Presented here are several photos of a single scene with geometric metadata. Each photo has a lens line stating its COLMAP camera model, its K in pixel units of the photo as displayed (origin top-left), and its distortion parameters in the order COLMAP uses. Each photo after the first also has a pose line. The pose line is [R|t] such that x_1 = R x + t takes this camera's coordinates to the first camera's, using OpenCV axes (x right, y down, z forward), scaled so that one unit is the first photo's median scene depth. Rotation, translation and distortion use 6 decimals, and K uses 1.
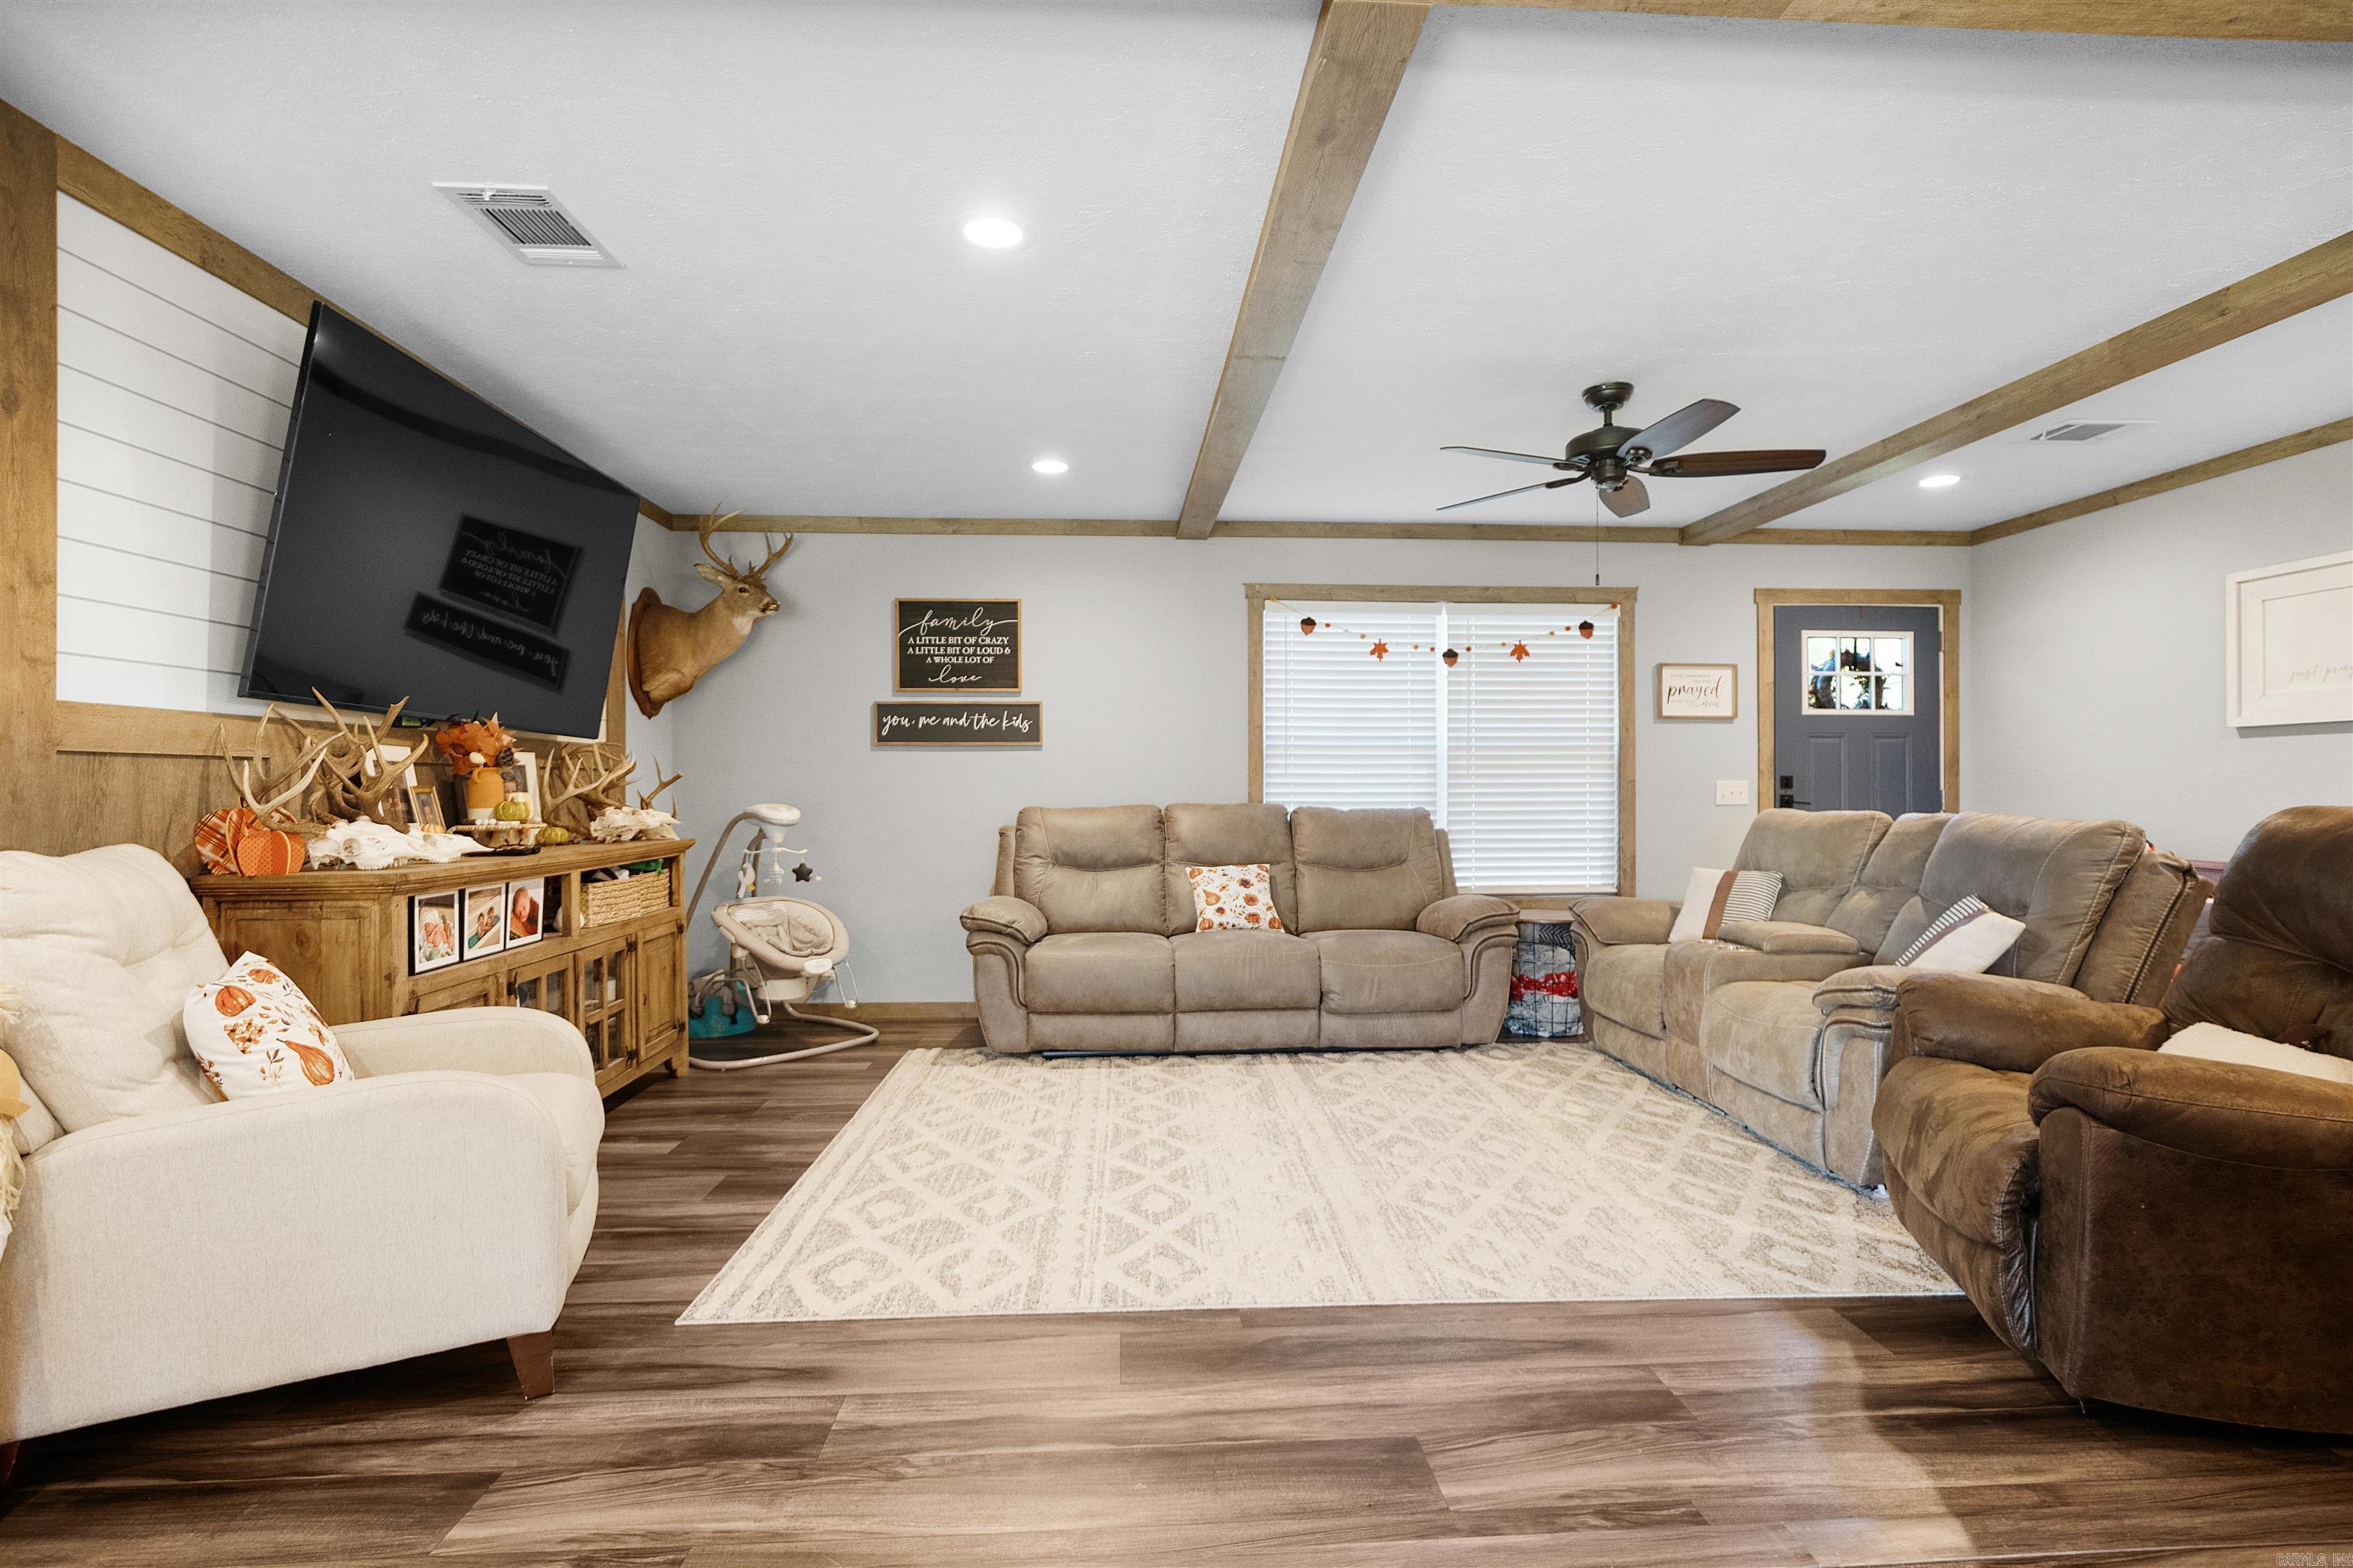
lens RADIAL K [[1114.2, 0, 1178.5], [0, 1114.2, 781.1], [0, 0, 1]] dist [-0.007563, 0.000724]
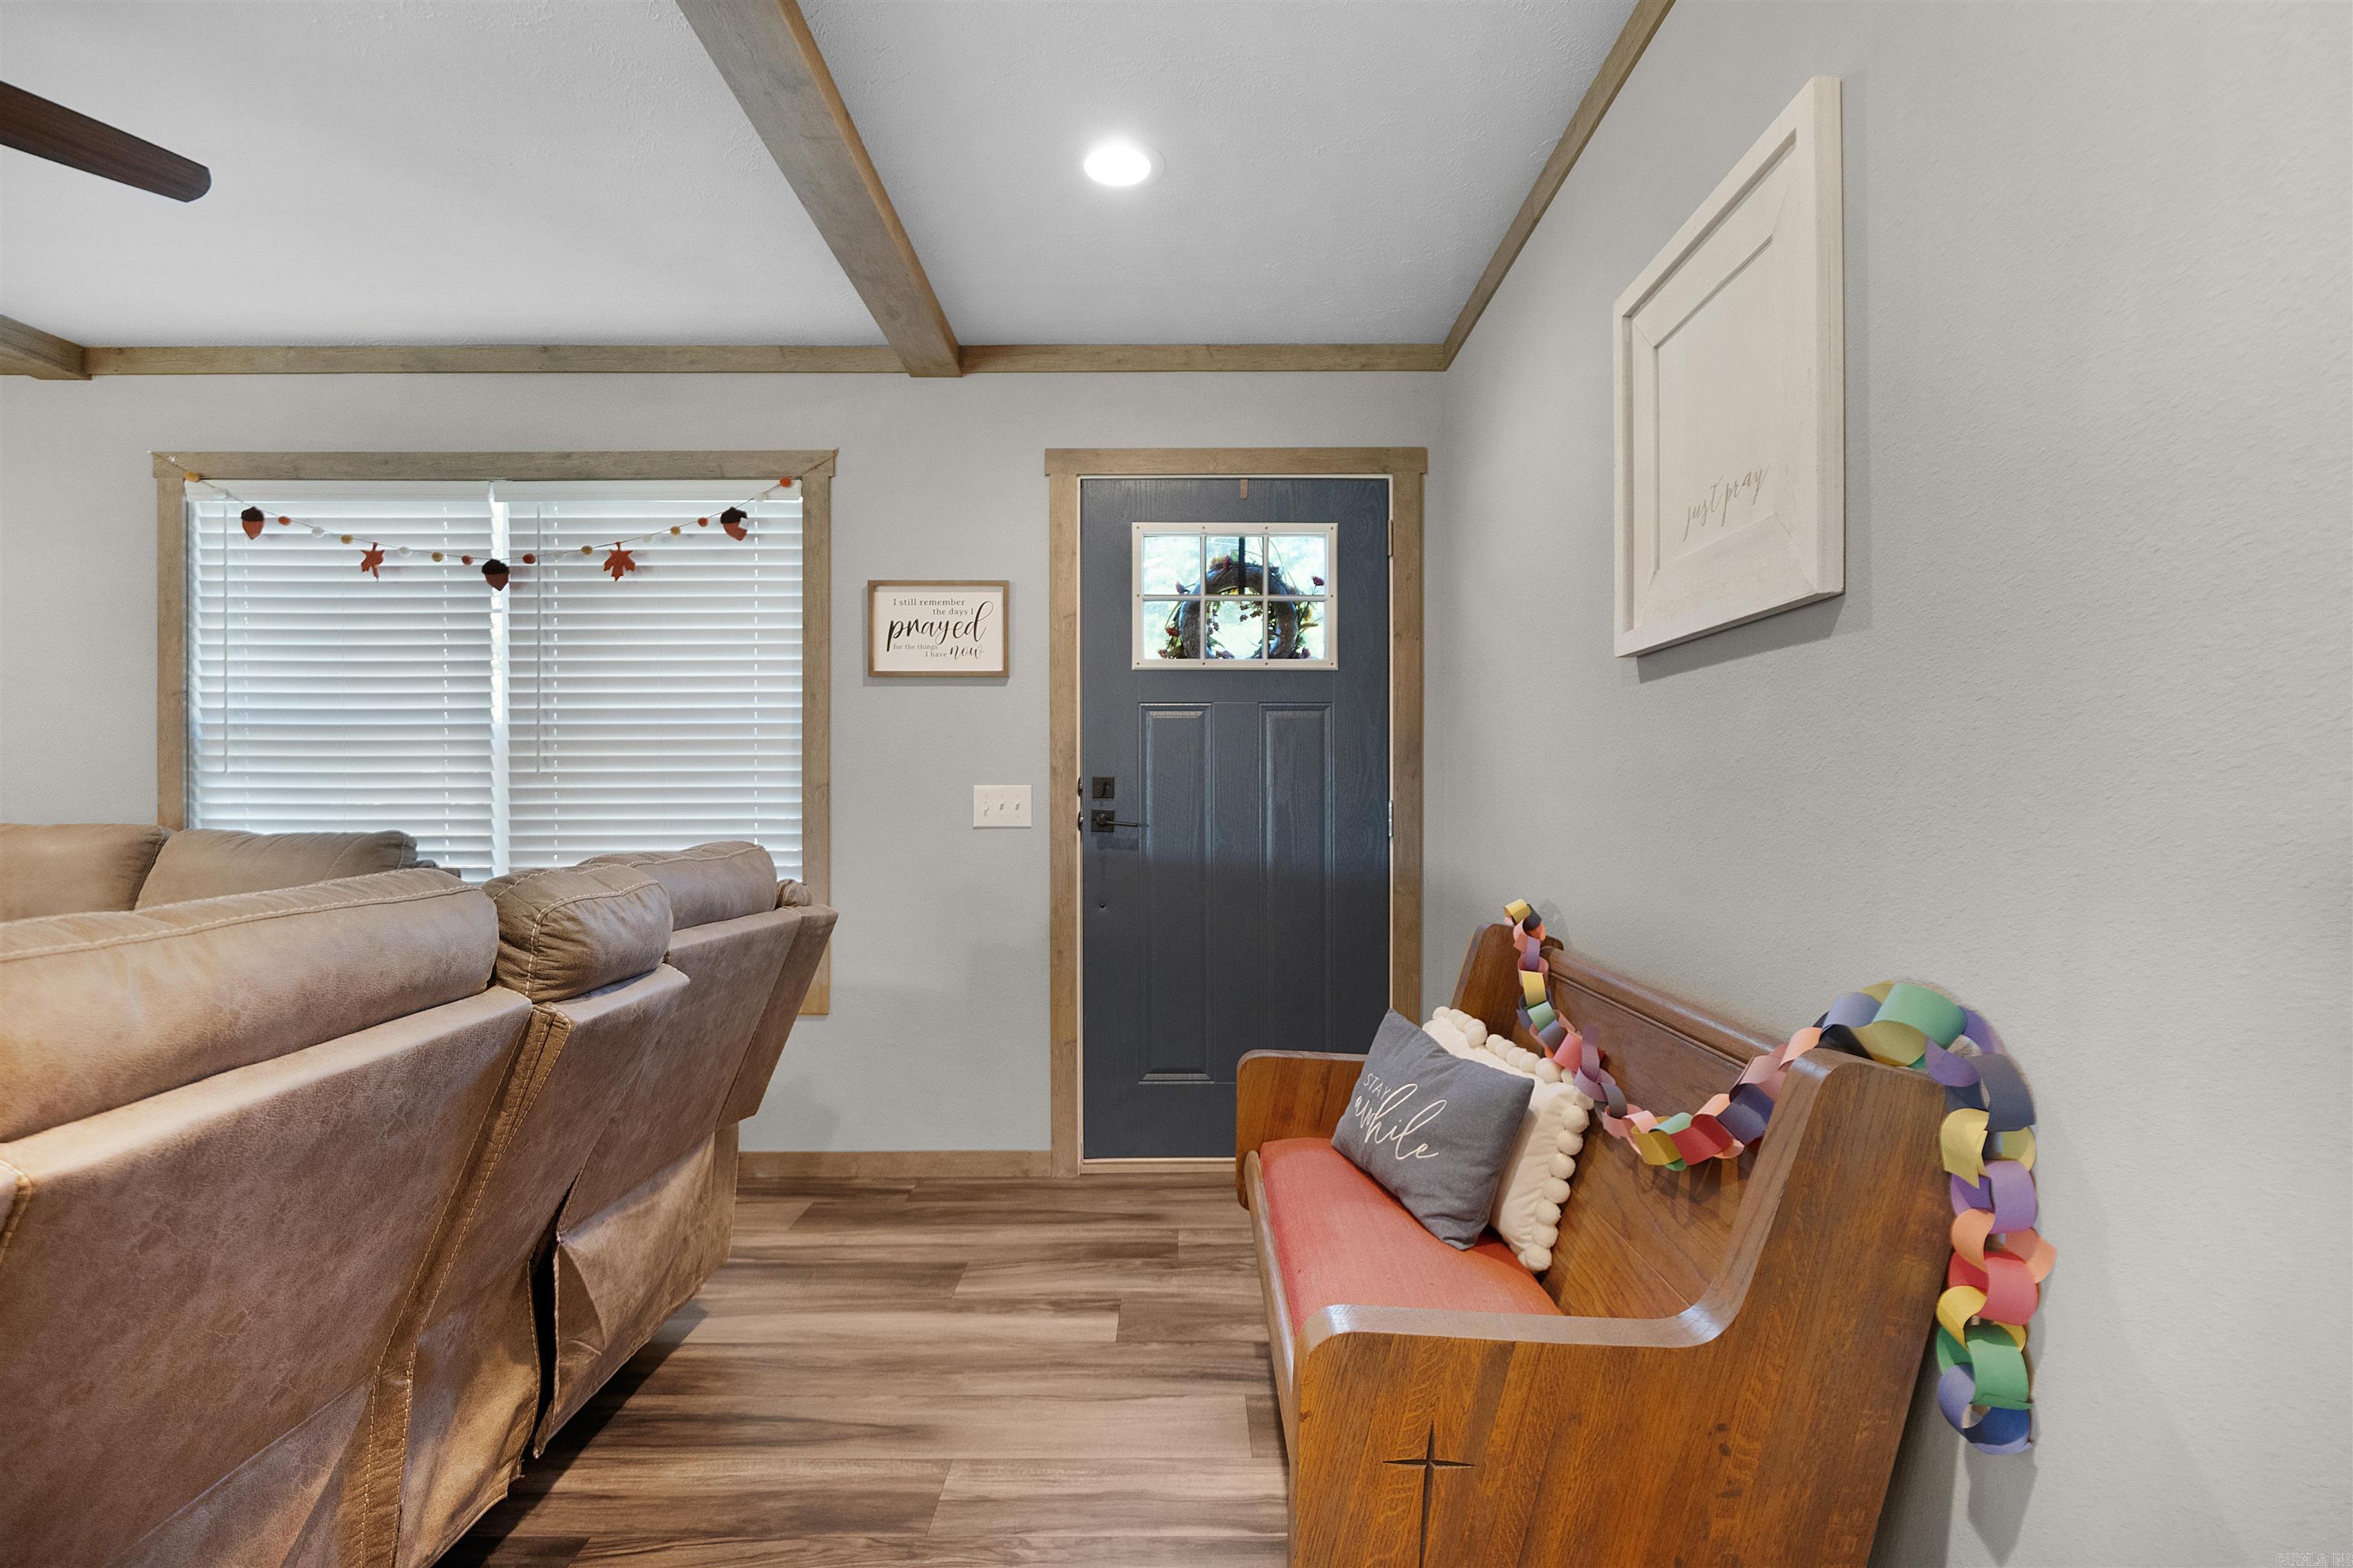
lens RADIAL K [[1114.2, 0, 1178.5], [0, 1114.2, 781.1], [0, 0, 1]] dist [-0.007563, 0.000724]
pose [[0.997884, -0.000576, -0.065021, 0.627591], [-0.000006, 0.999960, -0.008960, 0.002708], [0.065023, 0.008942, 0.997844, 0.436166]]
